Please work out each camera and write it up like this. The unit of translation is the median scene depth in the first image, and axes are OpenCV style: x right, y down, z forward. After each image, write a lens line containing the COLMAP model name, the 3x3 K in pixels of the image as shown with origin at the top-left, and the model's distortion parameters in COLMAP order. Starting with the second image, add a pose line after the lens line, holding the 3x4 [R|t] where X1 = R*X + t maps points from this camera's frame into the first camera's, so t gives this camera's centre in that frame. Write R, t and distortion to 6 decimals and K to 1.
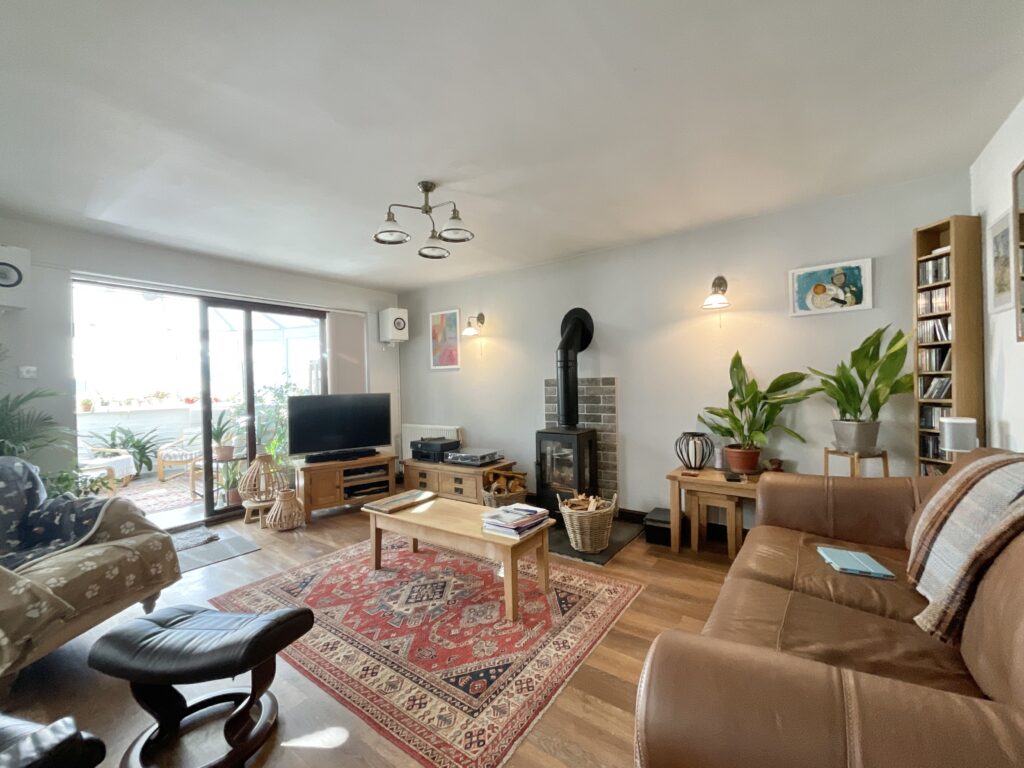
lens RADIAL K [[414.0, 0, 512.0], [0, 414.0, 384.0], [0, 0, 1]] dist [-0.011252, 0.000015]
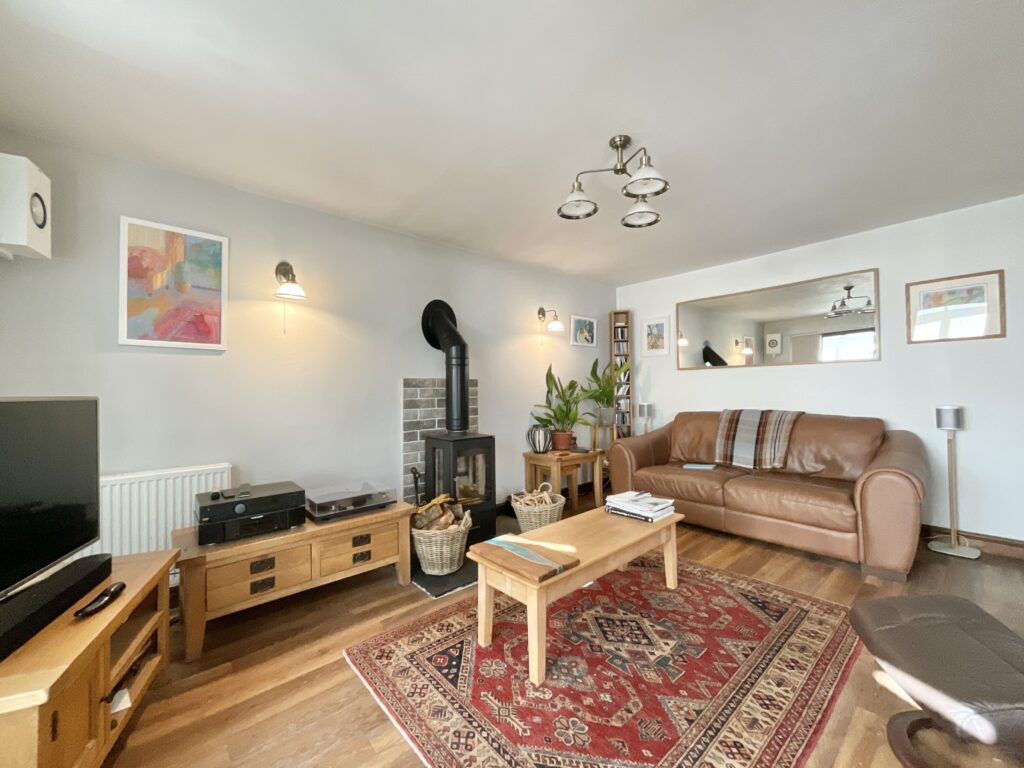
lens RADIAL K [[416.9, 0, 508.3], [0, 416.9, 383.9], [0, 0, 1]] dist [0.005499, 0.000071]
pose [[0.220293, 0.036865, 0.974737, -1.019592], [0.010963, 0.999129, -0.040265, 0.051990], [-0.975372, 0.019556, 0.219697, 0.983196]]
